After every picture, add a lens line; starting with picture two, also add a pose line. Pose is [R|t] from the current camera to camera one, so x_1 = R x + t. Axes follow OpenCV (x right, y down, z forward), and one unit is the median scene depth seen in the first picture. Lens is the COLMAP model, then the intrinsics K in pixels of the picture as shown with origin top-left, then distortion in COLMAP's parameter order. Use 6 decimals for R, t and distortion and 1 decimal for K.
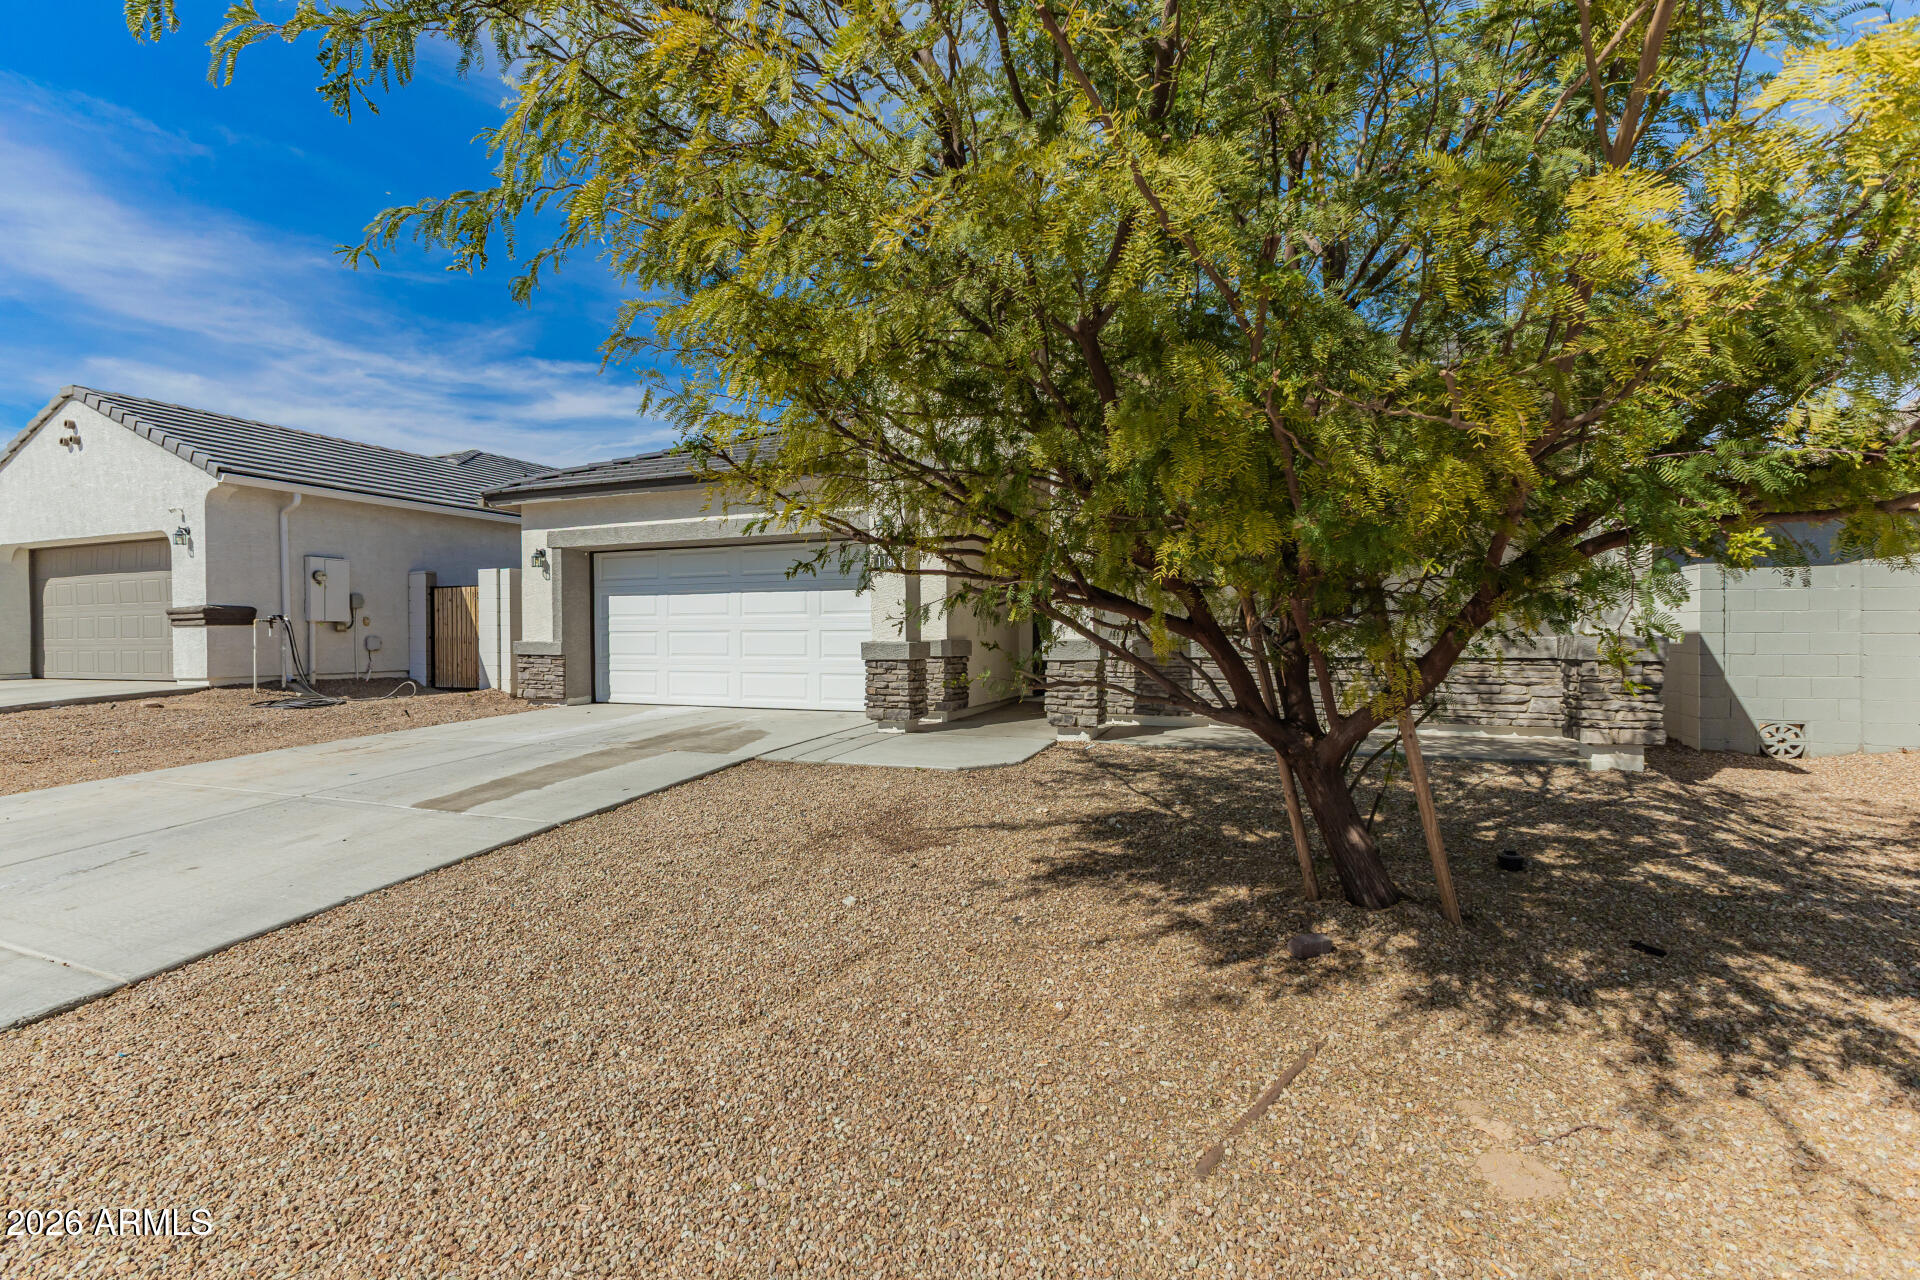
lens RADIAL K [[816.3, 0, 971.8], [0, 816.3, 645.9], [0, 0, 1]] dist [-0.000089, -0.000225]
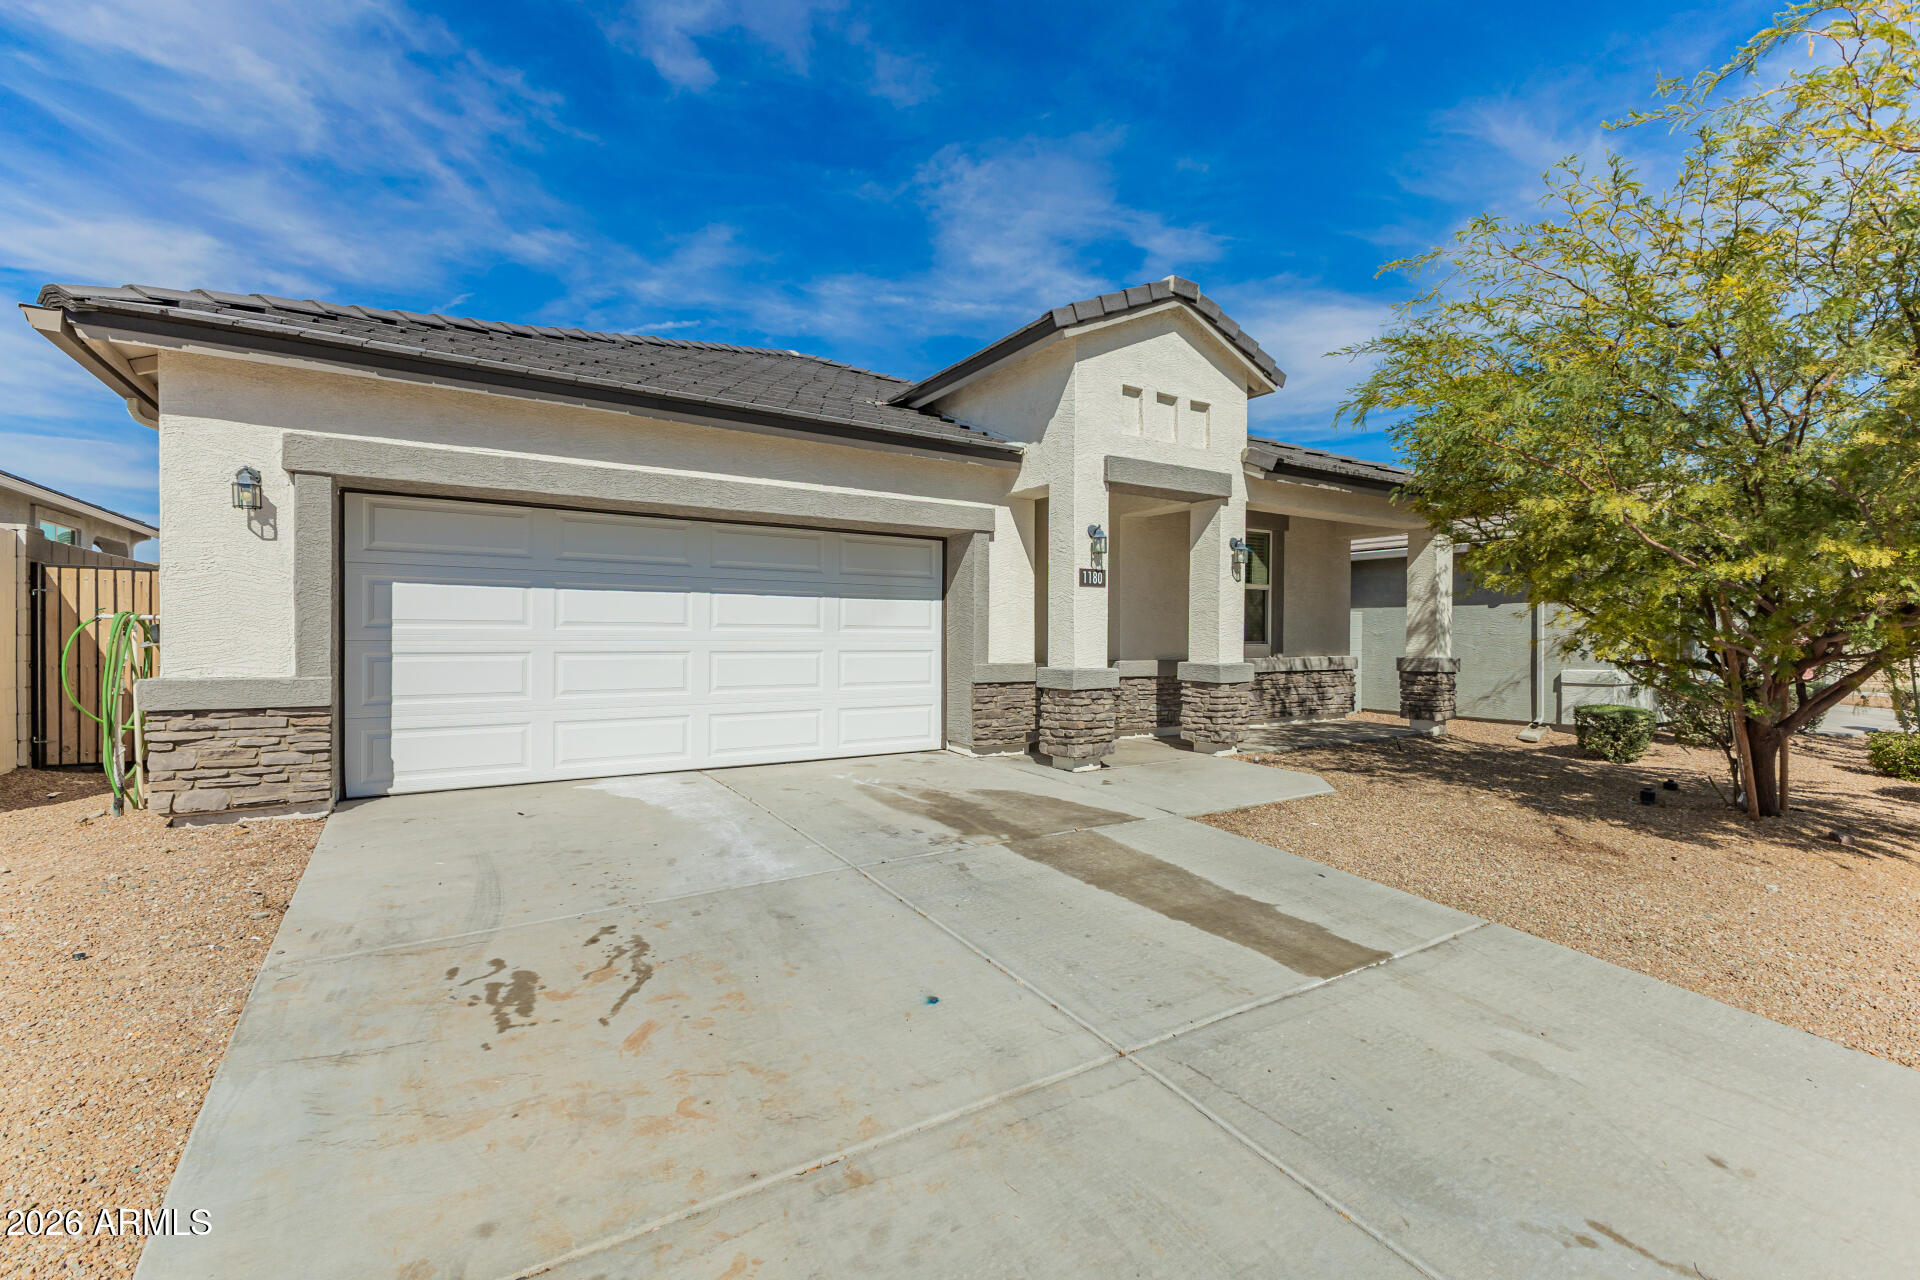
lens RADIAL K [[826.3, 0, 957.2], [0, 826.3, 638.0], [0, 0, 1]] dist [0.002831, -0.000556]
pose [[0.592371, 0.004073, 0.805655, -0.673374], [0.001820, 0.999978, -0.006394, -0.023909], [-0.805663, 0.005254, 0.592351, 0.433976]]
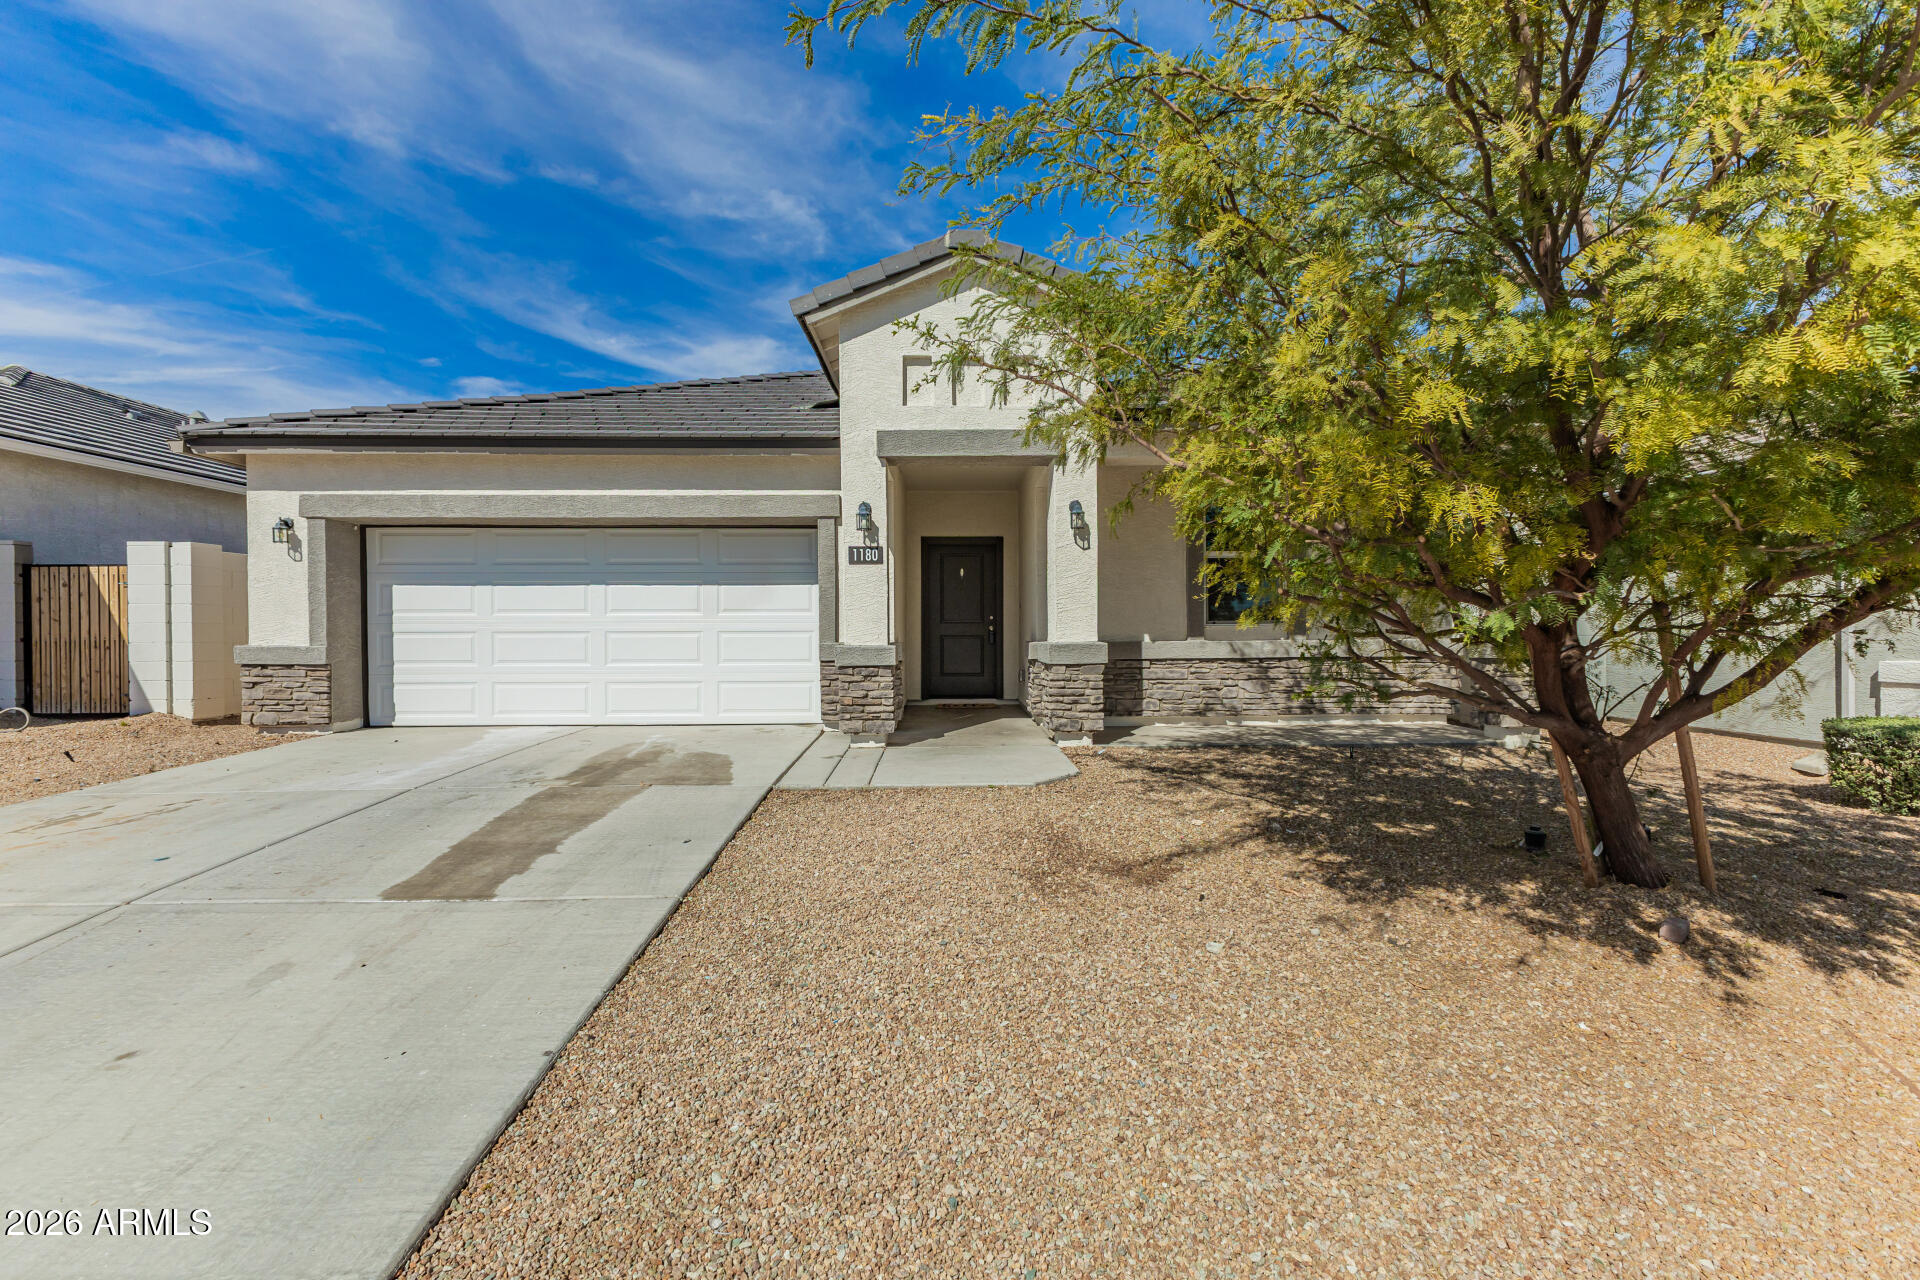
lens RADIAL K [[824.2, 0, 960.0], [0, 824.2, 640.0], [0, 0, 1]] dist [0.007914, 0.000033]
pose [[0.926279, -0.004222, 0.376814, -0.255993], [0.005125, 0.999986, -0.001393, -0.006762], [-0.376803, 0.003221, 0.926288, 0.096091]]
